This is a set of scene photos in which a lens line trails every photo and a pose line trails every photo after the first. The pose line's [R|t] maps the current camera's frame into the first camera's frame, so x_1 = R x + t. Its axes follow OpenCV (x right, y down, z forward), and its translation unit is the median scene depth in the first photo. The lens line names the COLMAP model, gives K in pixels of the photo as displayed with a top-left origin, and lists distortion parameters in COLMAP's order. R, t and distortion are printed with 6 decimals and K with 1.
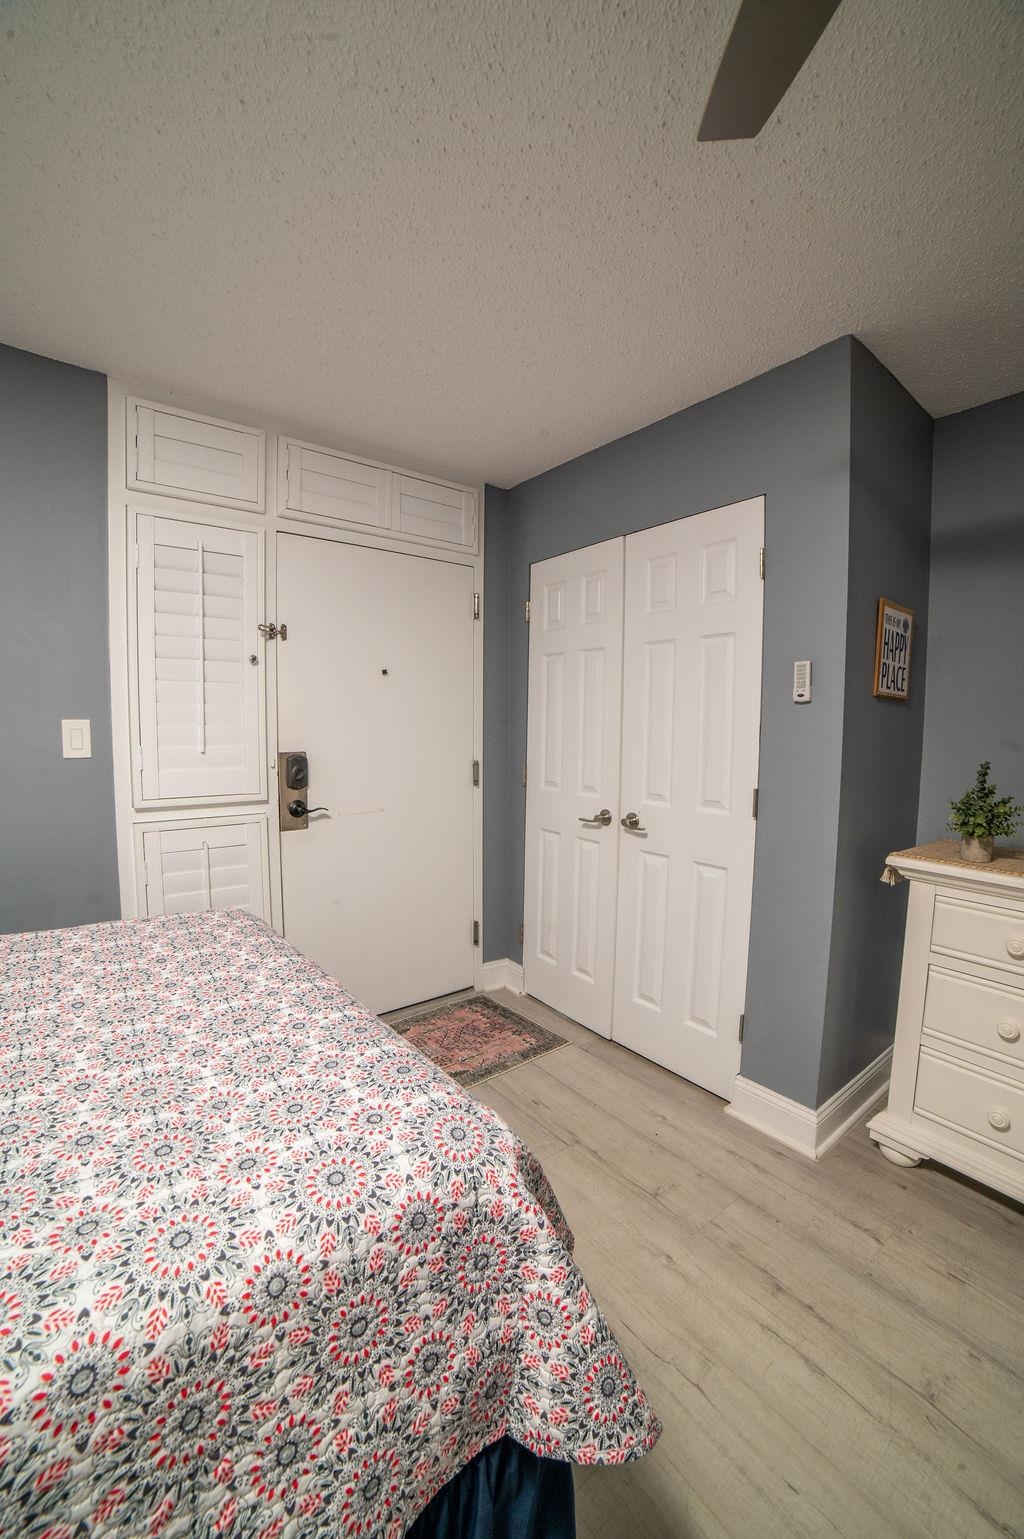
lens RADIAL K [[619.2, 0, 502.8], [0, 619.2, 774.7], [0, 0, 1]] dist [-0.100949, 0.032779]
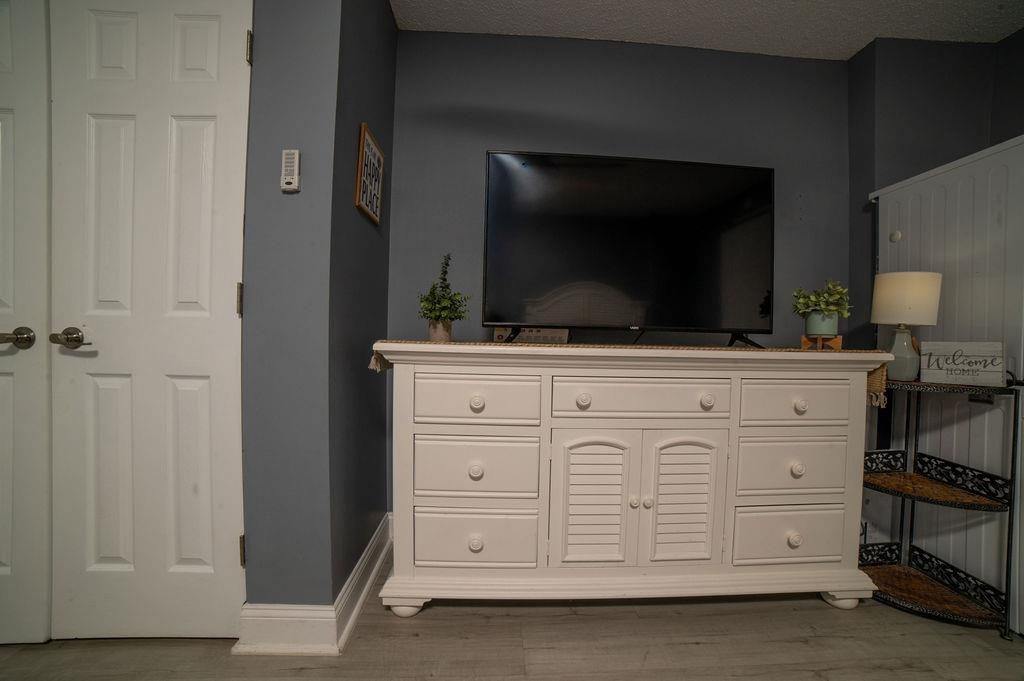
lens RADIAL K [[412.1, 0, 517.9], [0, 412.1, 342.8], [0, 0, 1]] dist [-0.106710, 0.033460]
pose [[0.558288, -0.017408, 0.829465, 0.166222], [0.049020, 0.998725, -0.012034, 0.149085], [-0.828198, 0.047379, 0.558430, 0.346764]]
